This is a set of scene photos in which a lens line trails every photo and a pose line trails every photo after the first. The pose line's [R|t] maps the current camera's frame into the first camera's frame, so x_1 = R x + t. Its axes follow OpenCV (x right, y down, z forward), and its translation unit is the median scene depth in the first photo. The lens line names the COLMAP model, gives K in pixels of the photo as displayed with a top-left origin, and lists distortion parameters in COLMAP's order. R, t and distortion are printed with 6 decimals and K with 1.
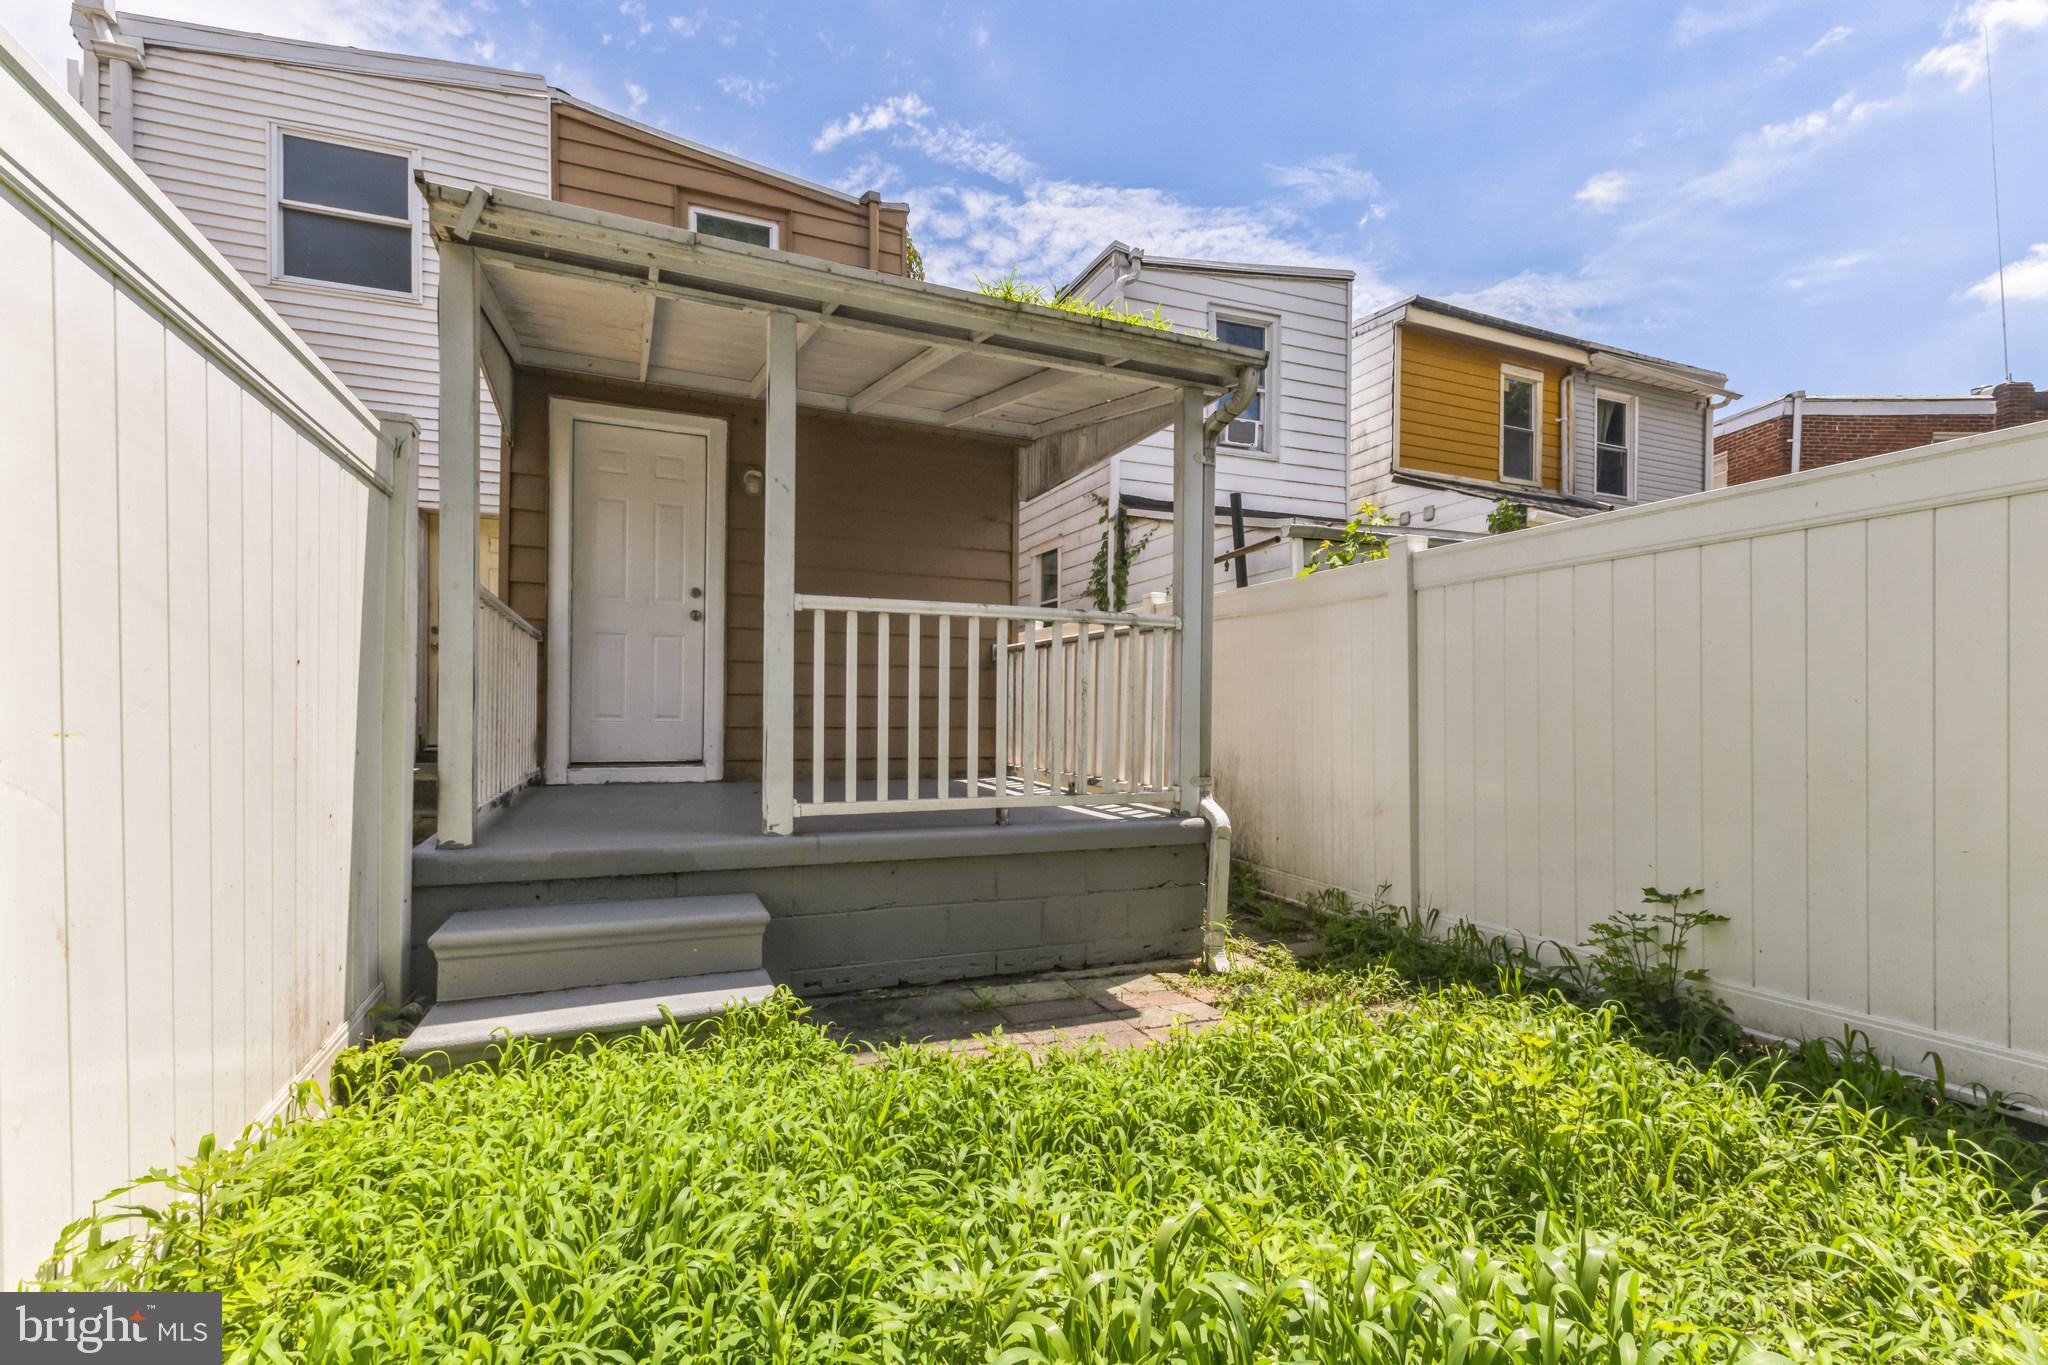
lens RADIAL K [[946.1, 0, 999.5], [0, 946.1, 723.4], [0, 0, 1]] dist [-0.000877, -0.000099]
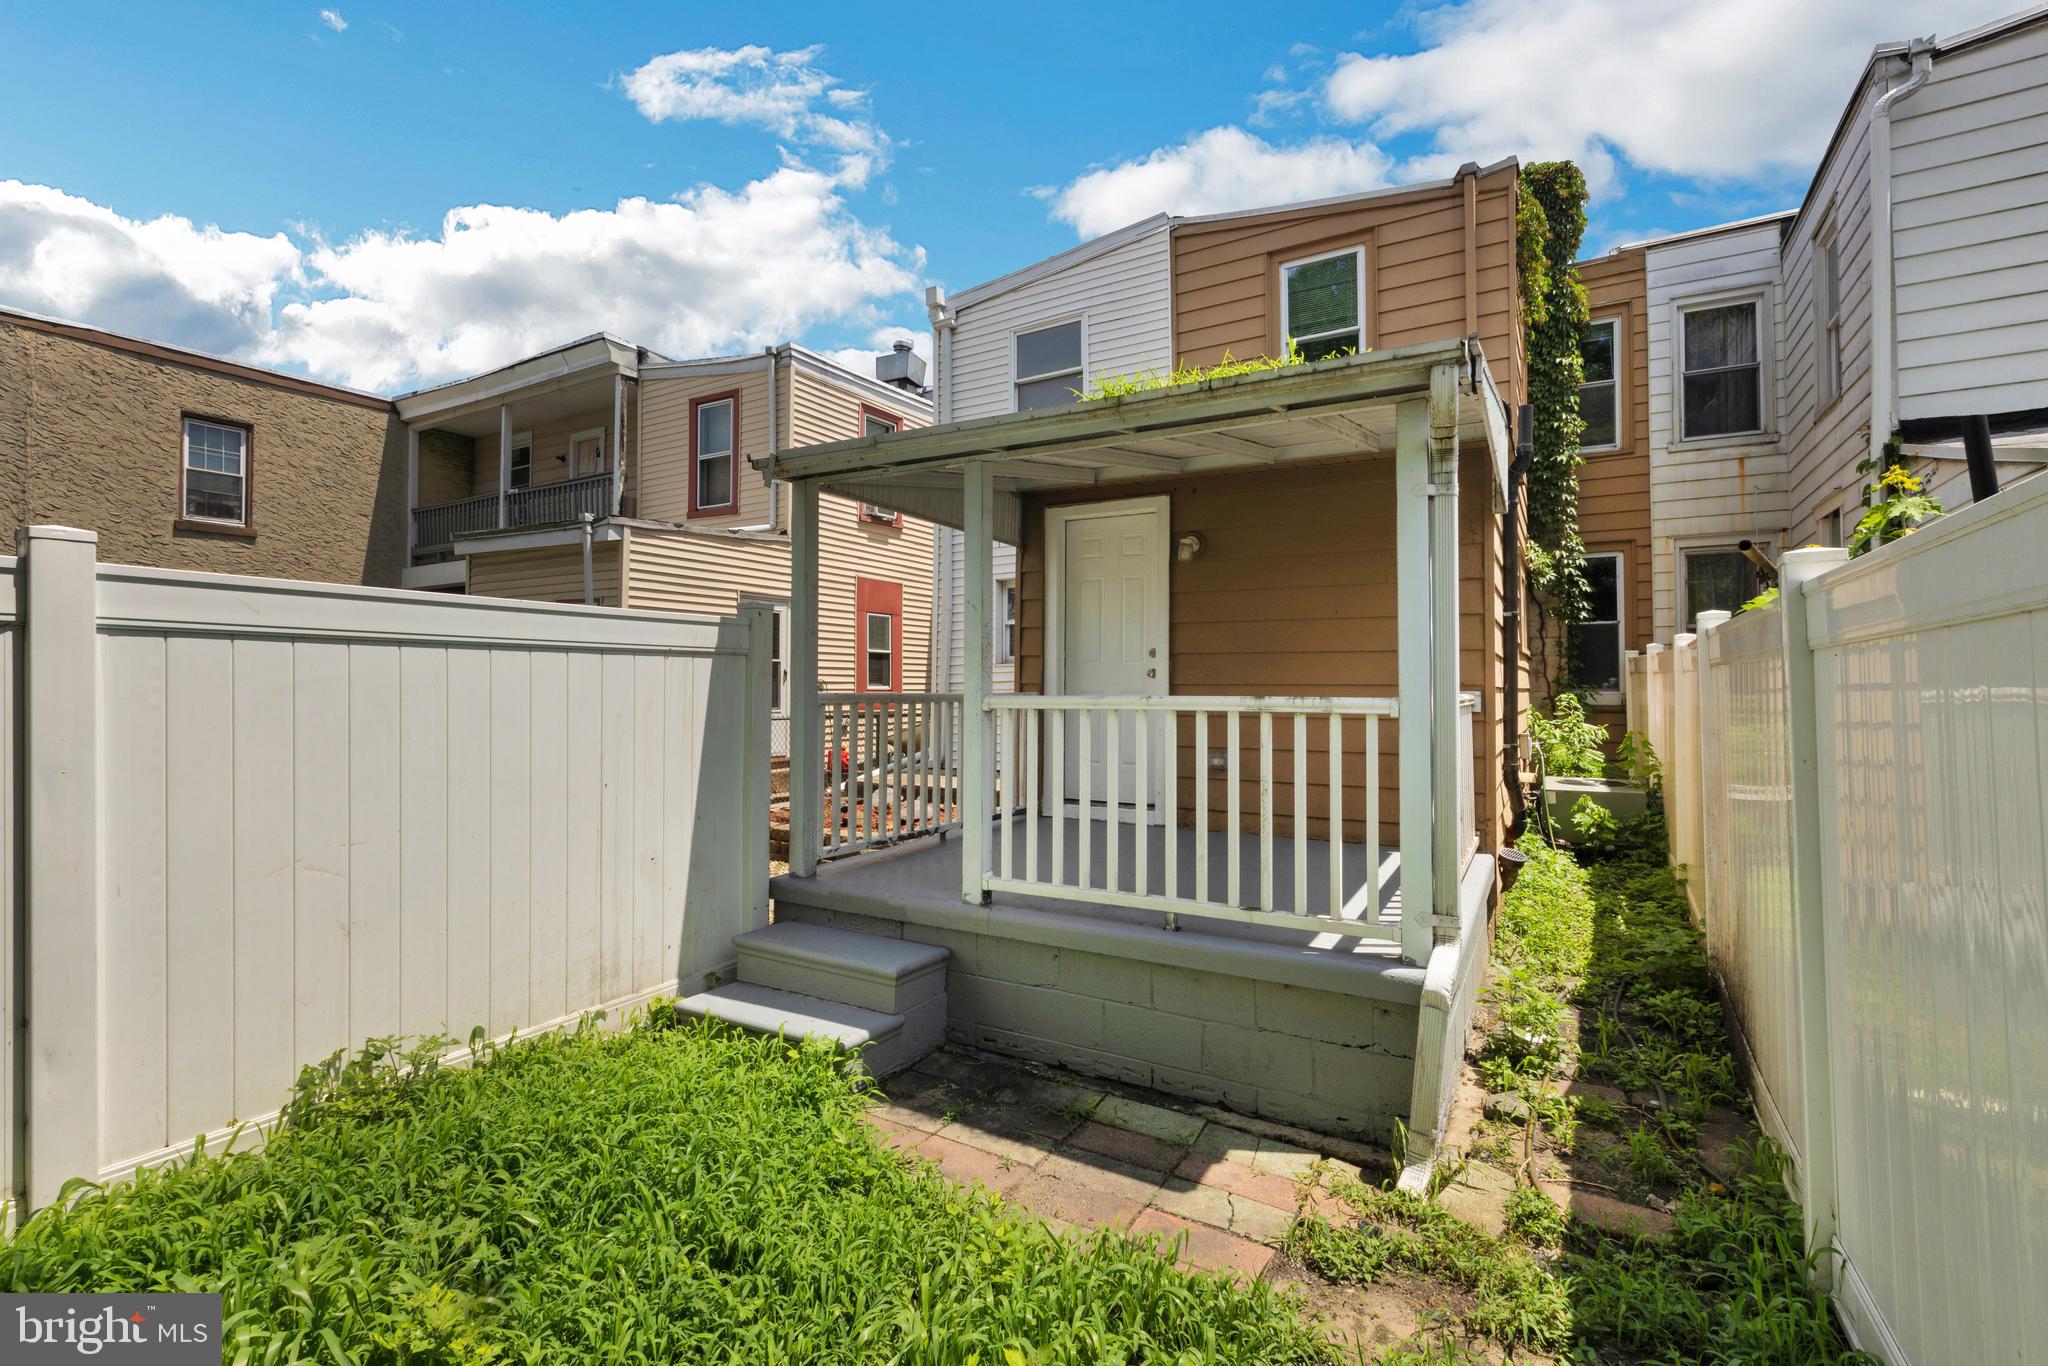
lens RADIAL K [[913.4, 0, 1023.9], [0, 913.4, 692.8], [0, 0, 1]] dist [0.002017, 0.000014]
pose [[0.603996, -0.003647, -0.796979, 0.679345], [-0.006974, 0.999927, -0.009861, -0.125121], [0.796957, 0.011515, 0.603926, 0.360437]]
